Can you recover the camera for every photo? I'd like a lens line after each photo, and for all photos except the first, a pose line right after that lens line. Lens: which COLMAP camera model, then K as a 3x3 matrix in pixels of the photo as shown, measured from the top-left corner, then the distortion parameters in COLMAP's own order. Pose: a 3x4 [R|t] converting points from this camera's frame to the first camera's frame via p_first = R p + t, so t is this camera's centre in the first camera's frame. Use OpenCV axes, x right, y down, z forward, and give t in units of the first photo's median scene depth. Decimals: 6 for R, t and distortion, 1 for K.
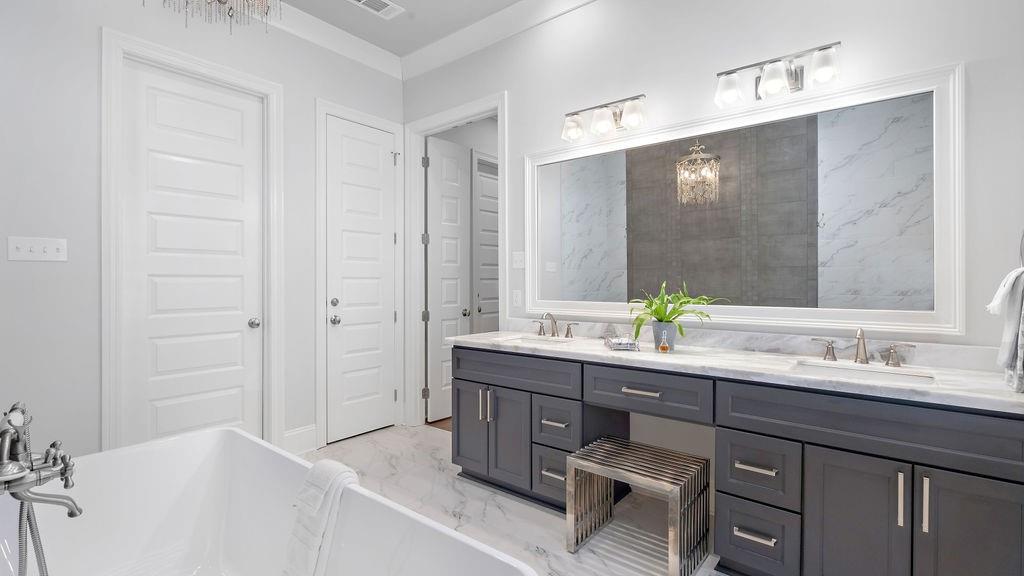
lens RADIAL K [[475.8, 0, 510.0], [0, 475.8, 281.0], [0, 0, 1]] dist [-0.001613, 0.000273]
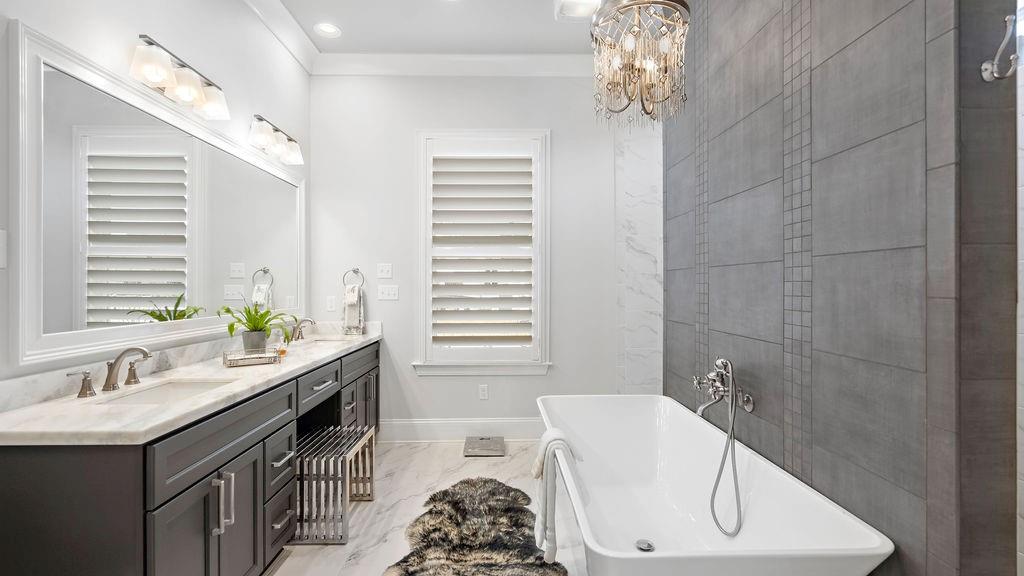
lens RADIAL K [[475.8, 0, 510.0], [0, 475.8, 281.0], [0, 0, 1]] dist [-0.001613, 0.000273]
pose [[-0.644198, 0.006526, 0.764831, -0.684255], [0.001487, 0.999972, -0.007280, -0.012094], [-0.764857, -0.003553, -0.644190, 1.023097]]
